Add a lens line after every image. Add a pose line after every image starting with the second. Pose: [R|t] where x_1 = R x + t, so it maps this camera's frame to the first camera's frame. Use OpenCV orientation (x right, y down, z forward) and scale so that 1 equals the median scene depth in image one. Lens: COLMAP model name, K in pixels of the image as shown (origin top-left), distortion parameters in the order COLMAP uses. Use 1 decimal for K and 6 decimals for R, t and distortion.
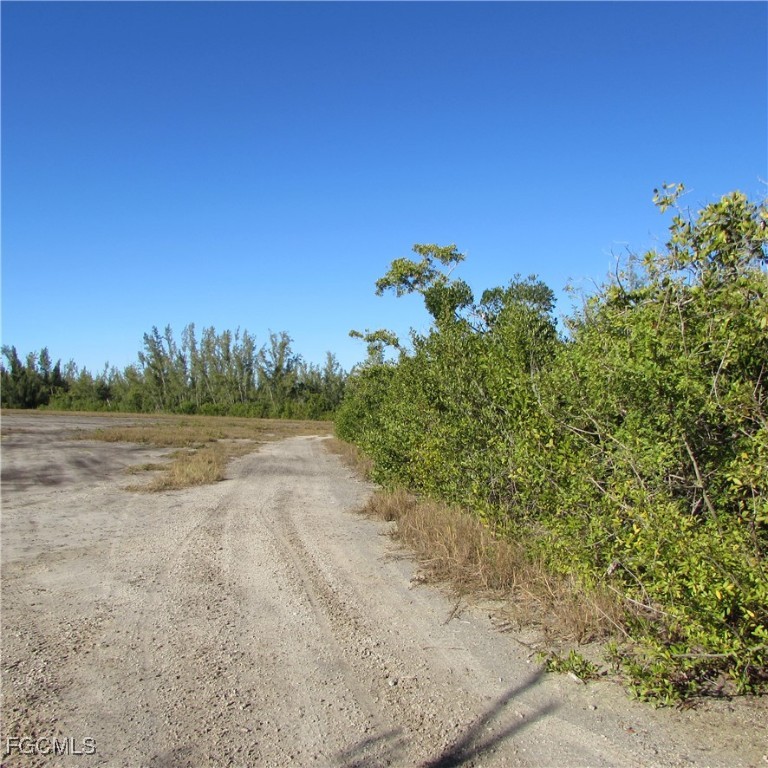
lens RADIAL K [[748.2, 0, 383.4], [0, 748.2, 384.7], [0, 0, 1]] dist [-0.003022, 0.000000]
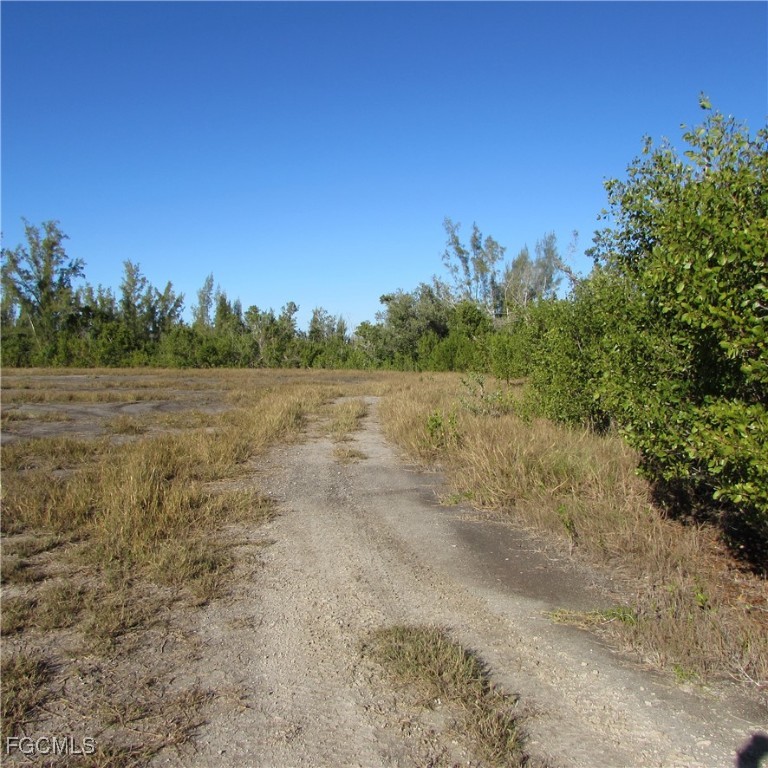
lens RADIAL K [[748.2, 0, 384.9], [0, 748.2, 382.1], [0, 0, 1]] dist [-0.003022, 0.000000]
pose [[0.963885, -0.042100, 0.262969, -0.036995], [0.021202, 0.996423, 0.081807, 0.014182], [-0.265472, -0.073277, 0.961330, 0.340453]]
